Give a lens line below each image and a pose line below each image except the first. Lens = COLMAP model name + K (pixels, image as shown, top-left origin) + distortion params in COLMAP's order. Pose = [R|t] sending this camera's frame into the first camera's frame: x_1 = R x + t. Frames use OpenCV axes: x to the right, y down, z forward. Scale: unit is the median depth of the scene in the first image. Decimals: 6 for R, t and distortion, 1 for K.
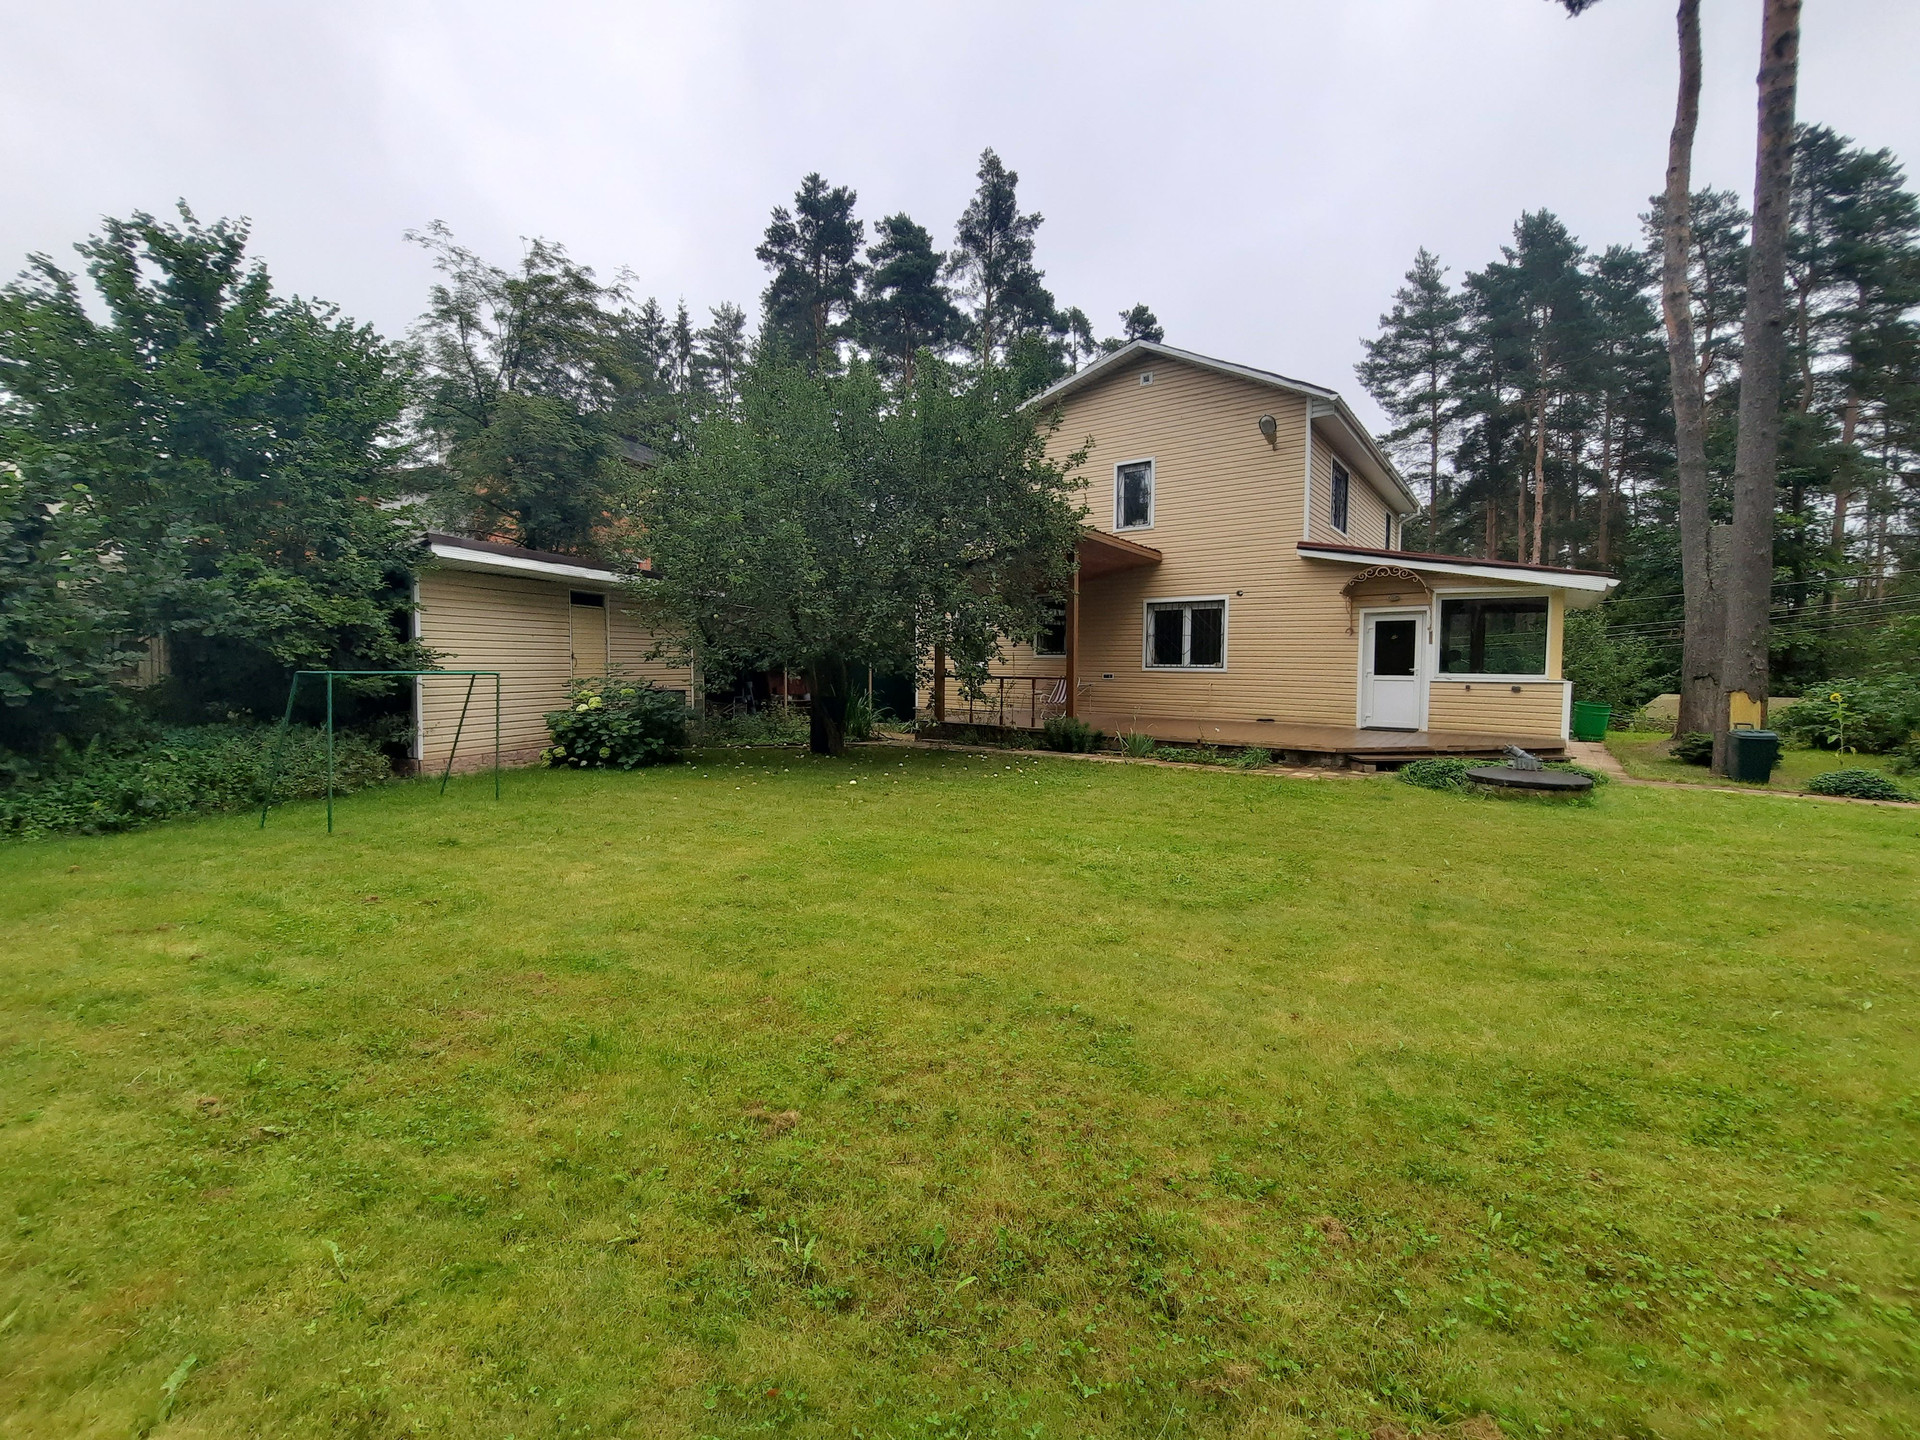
lens RADIAL K [[770.1, 0, 963.8], [0, 770.1, 704.2], [0, 0, 1]] dist [-0.017381, -0.000193]
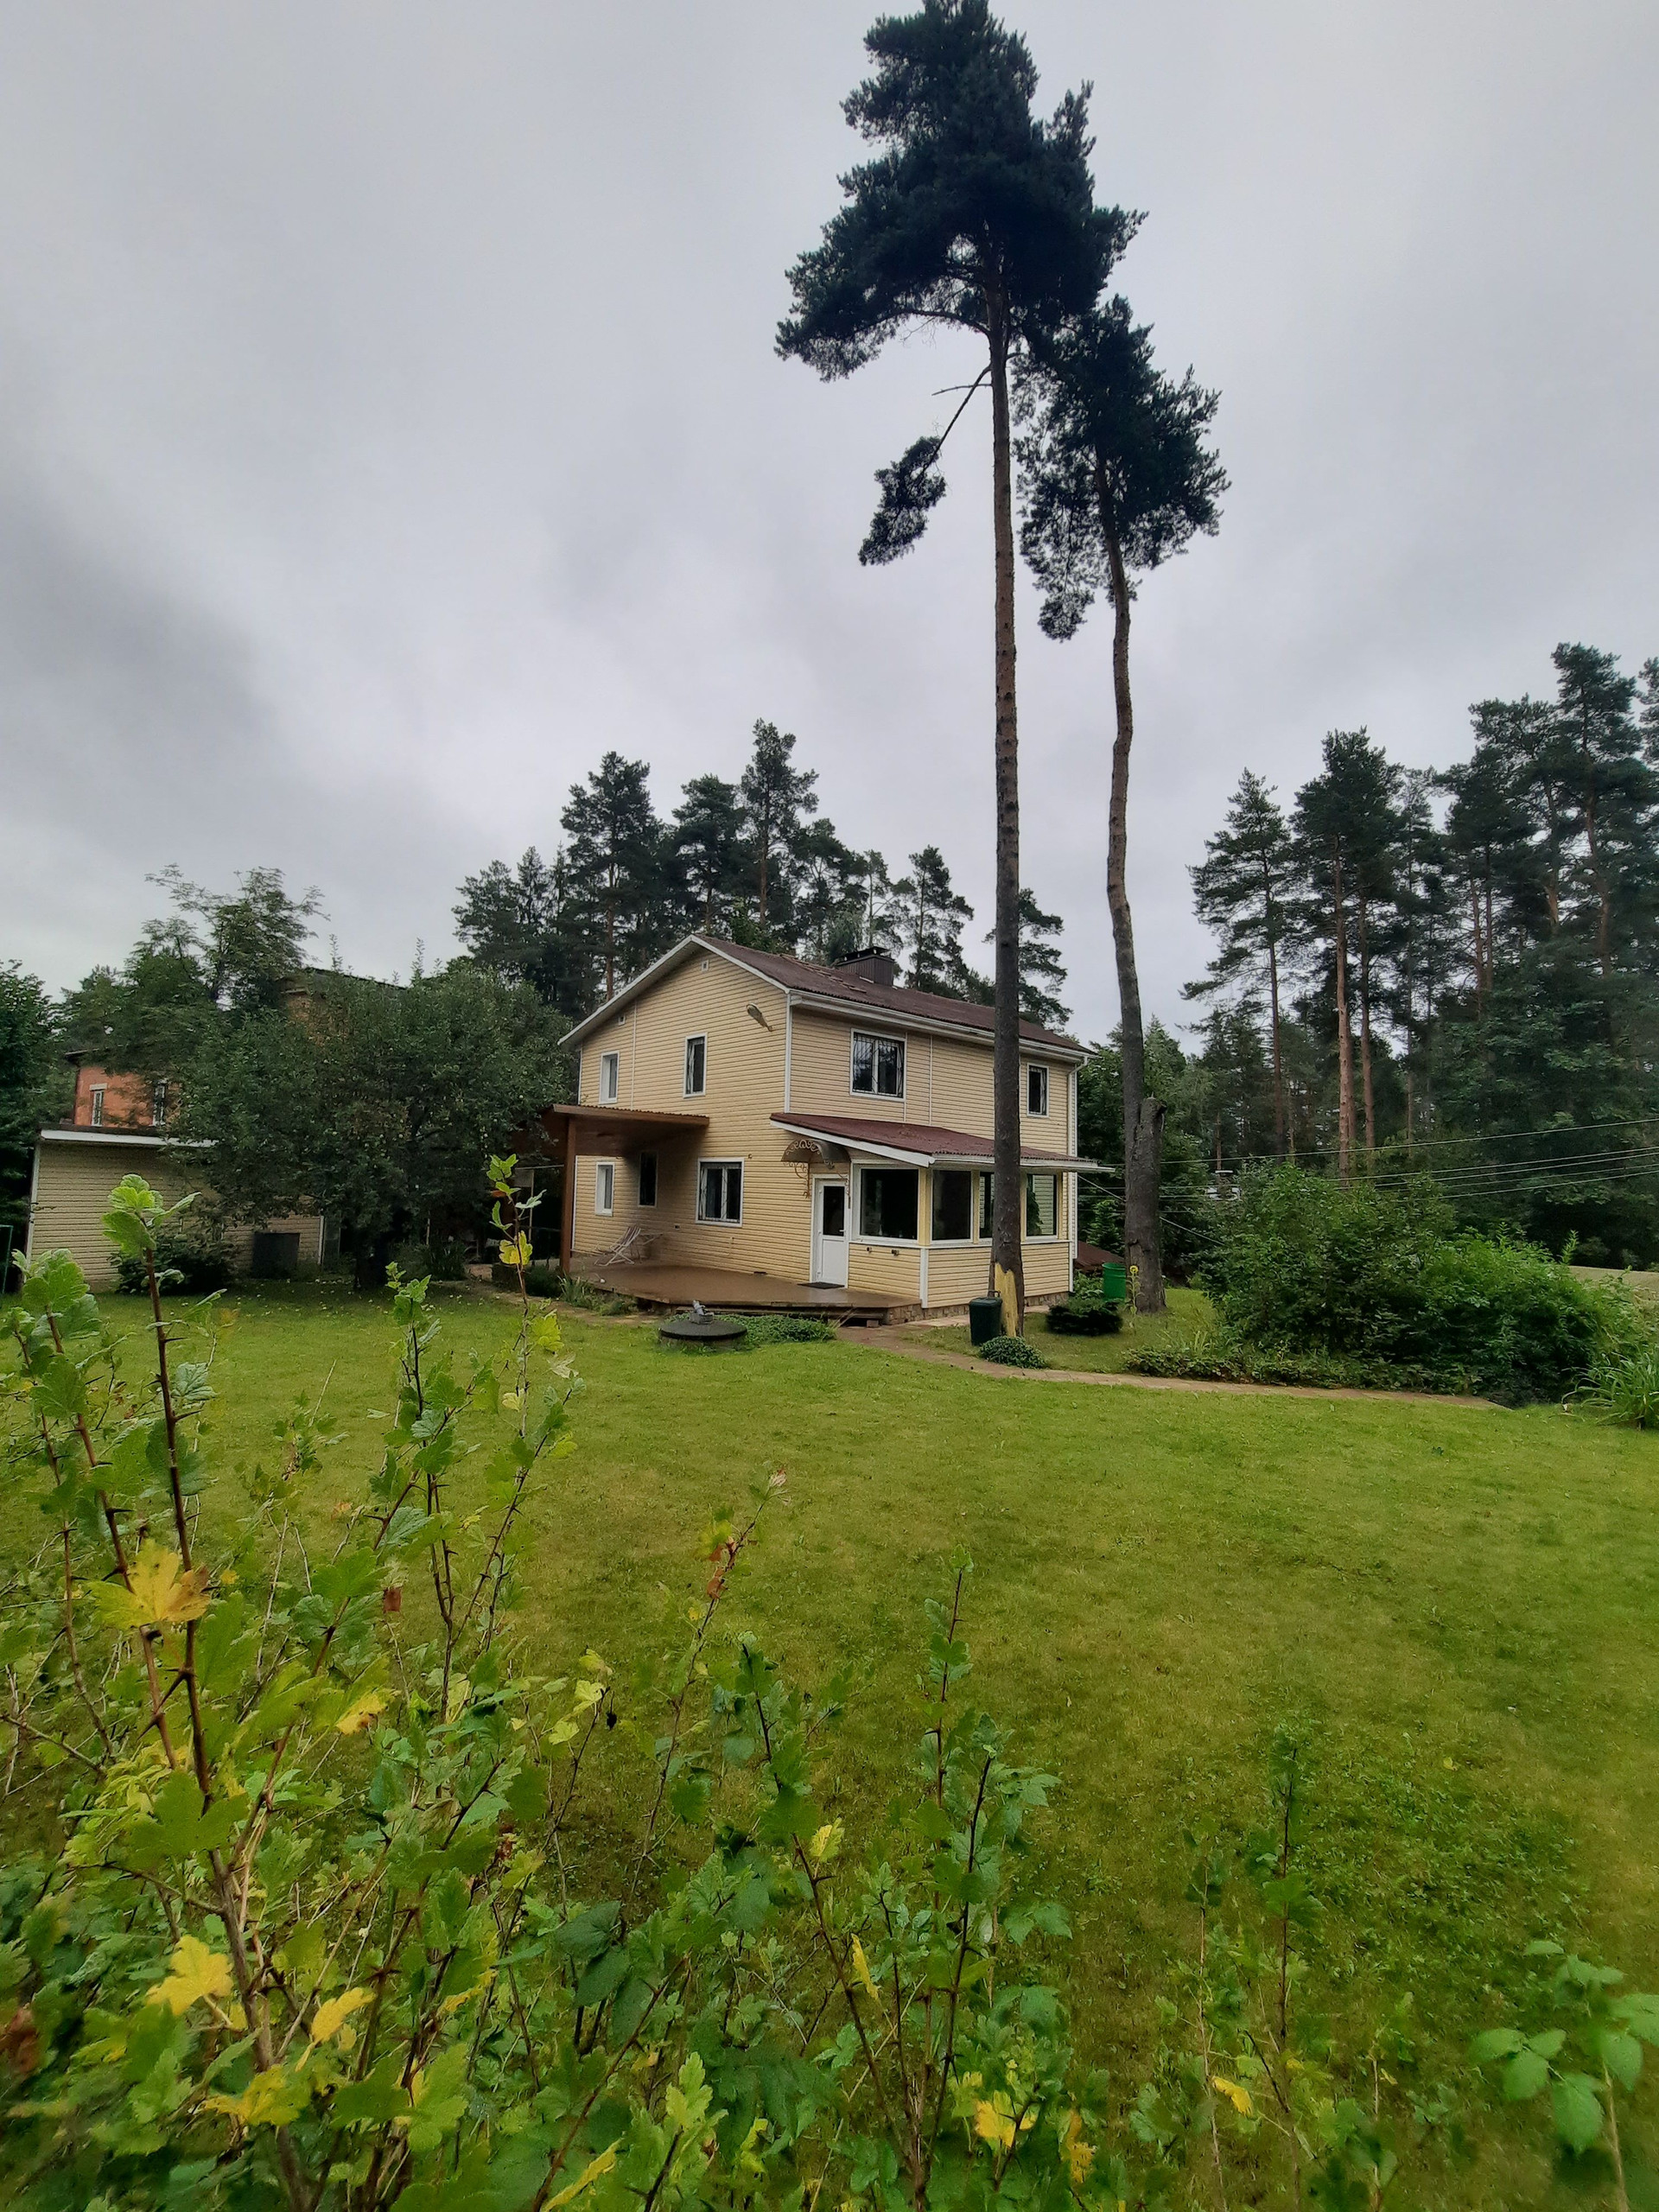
lens RADIAL K [[870.1, 0, 834.8], [0, 870.1, 1131.9], [0, 0, 1]] dist [0.000071, -0.017669]
pose [[0.986835, 0.004668, -0.161662, 0.616959], [-0.023835, 0.992866, -0.116827, -0.031683], [0.159964, 0.119142, 0.979906, -0.200365]]
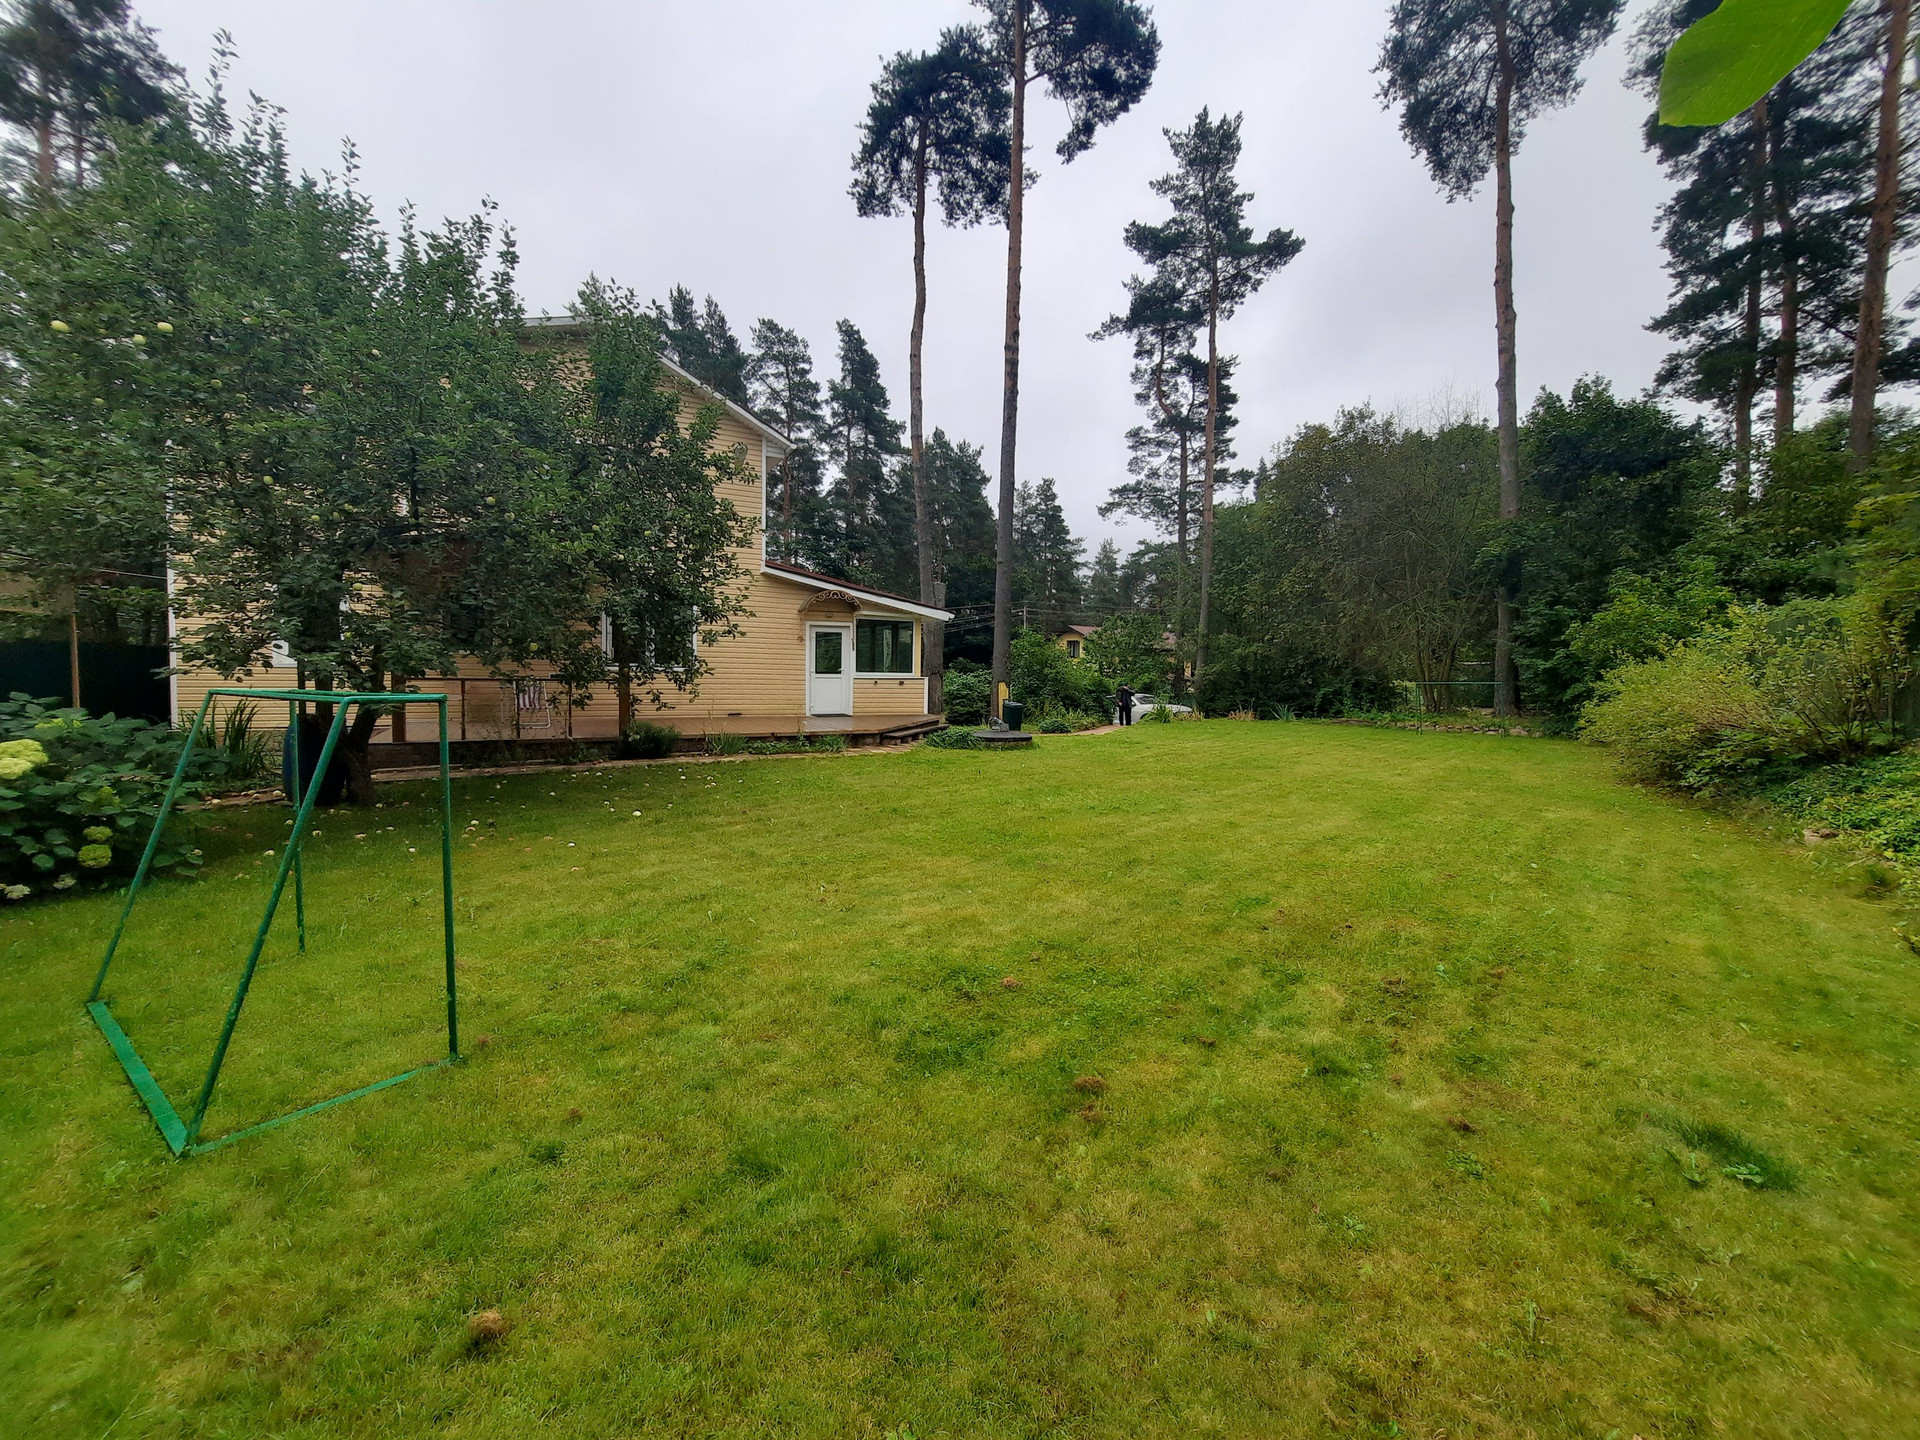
lens RADIAL K [[770.0, 0, 967.4], [0, 770.0, 701.6], [0, 0, 1]] dist [0.000336, -0.000027]
pose [[0.400313, -0.039842, 0.915512, -0.436881], [0.036221, 0.998962, 0.027636, -0.014905], [-0.915662, 0.022098, 0.401341, 0.209785]]
